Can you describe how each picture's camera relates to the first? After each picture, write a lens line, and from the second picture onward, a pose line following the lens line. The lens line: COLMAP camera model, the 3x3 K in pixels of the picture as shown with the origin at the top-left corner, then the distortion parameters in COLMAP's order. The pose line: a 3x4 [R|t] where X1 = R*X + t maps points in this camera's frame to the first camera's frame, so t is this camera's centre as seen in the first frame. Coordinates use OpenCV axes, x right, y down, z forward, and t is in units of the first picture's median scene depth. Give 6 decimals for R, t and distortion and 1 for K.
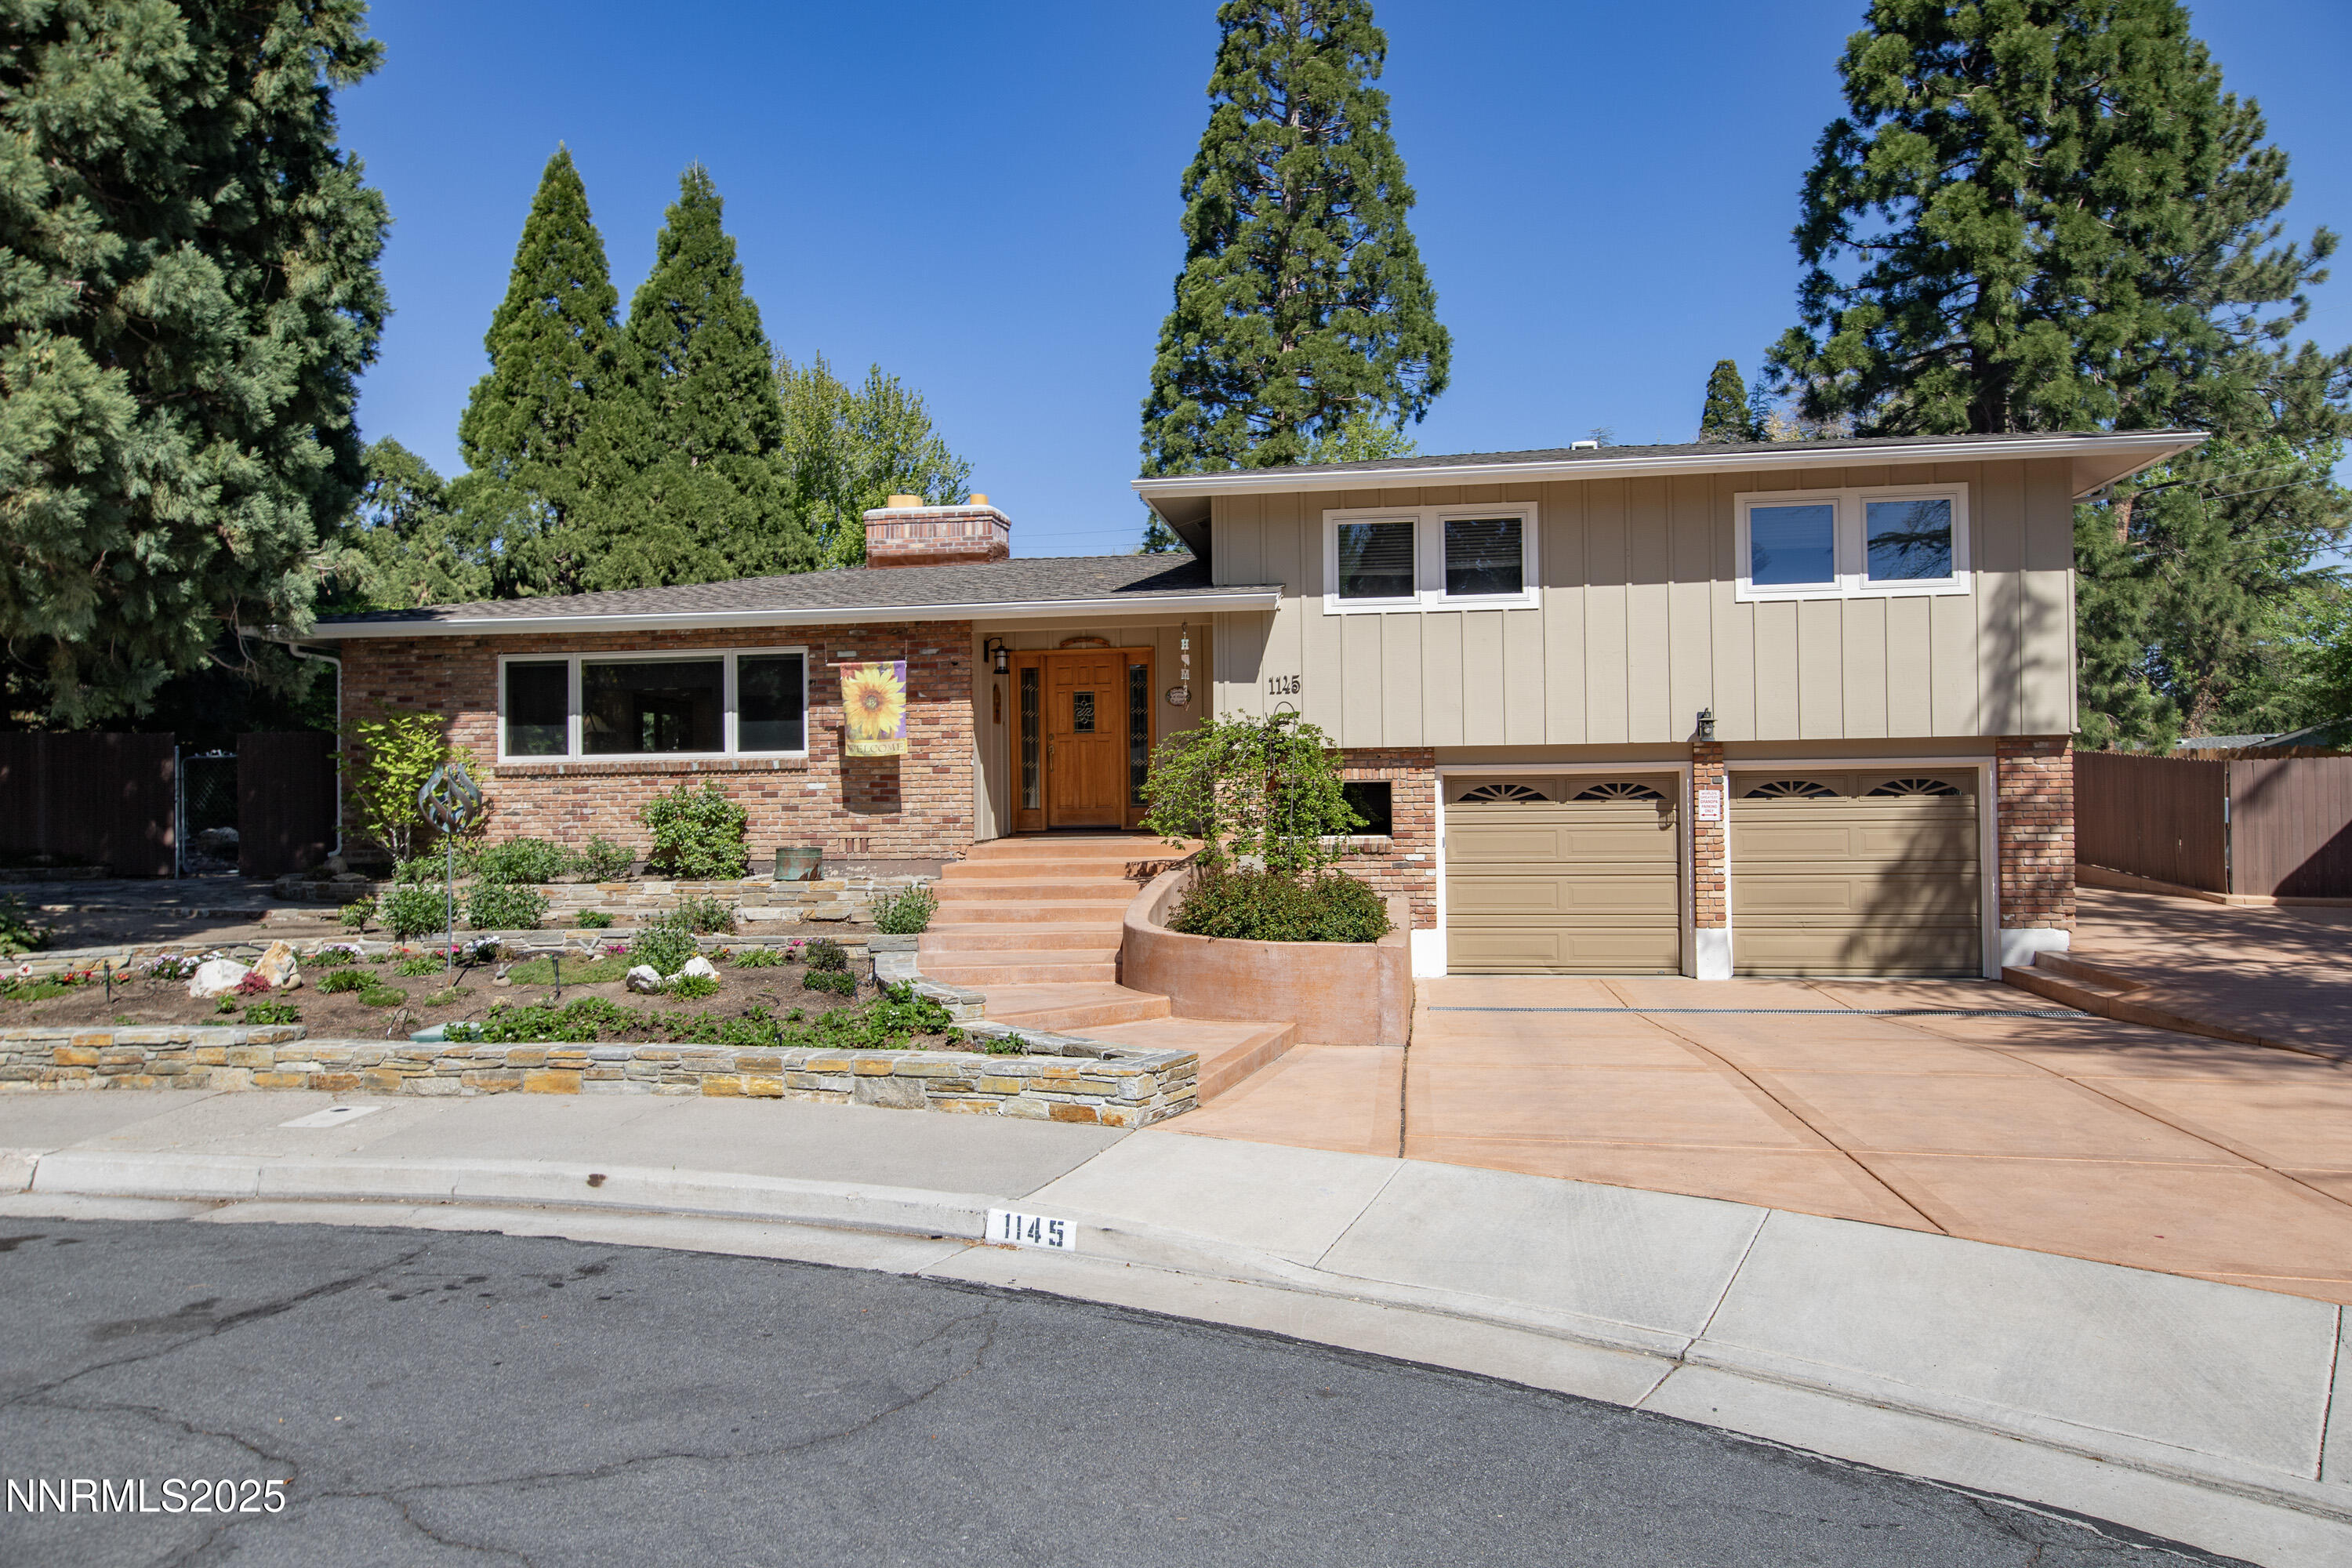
lens RADIAL K [[1444.6, 0, 1209.5], [0, 1444.6, 779.8], [0, 0, 1]] dist [-0.002692, 0.001761]
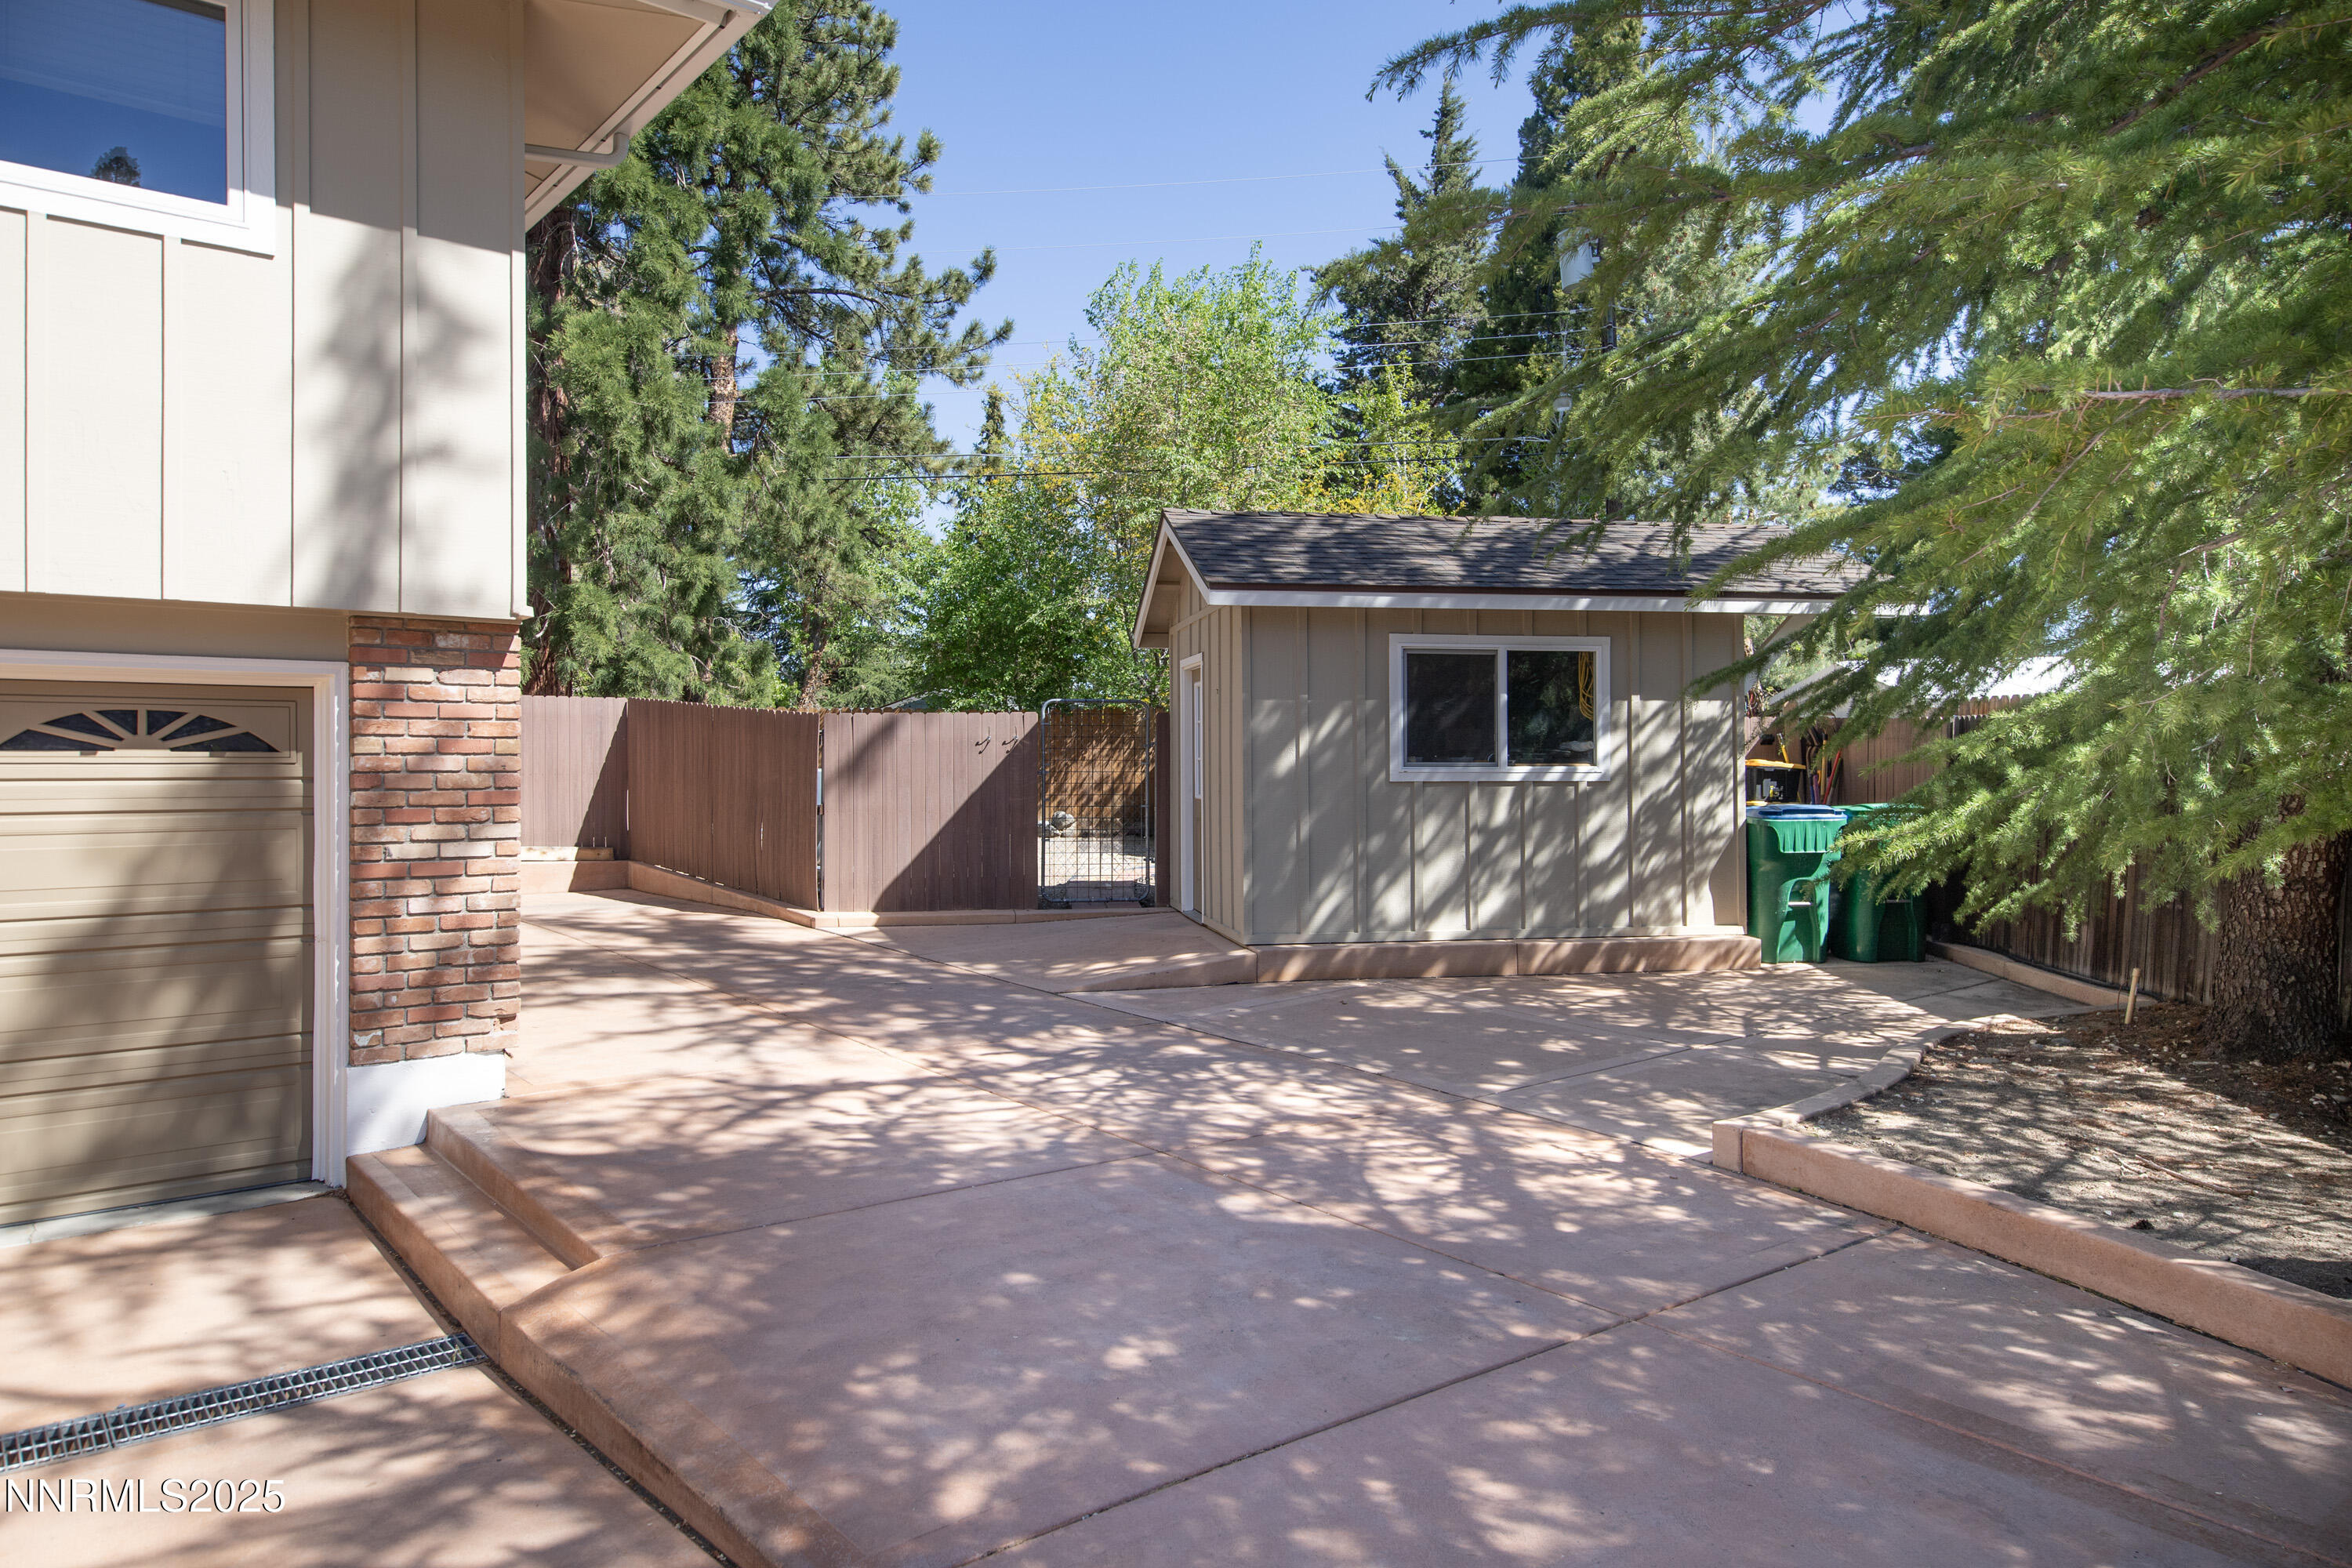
lens RADIAL K [[1542.2, 0, 1170.2], [0, 1542.2, 782.2], [0, 0, 1]] dist [0.022331, 0.007478]
pose [[0.677346, 0.001775, 0.735663, 0.337291], [-0.017143, 0.999764, 0.013372, 0.007877], [-0.735465, -0.021669, 0.677216, 0.463110]]
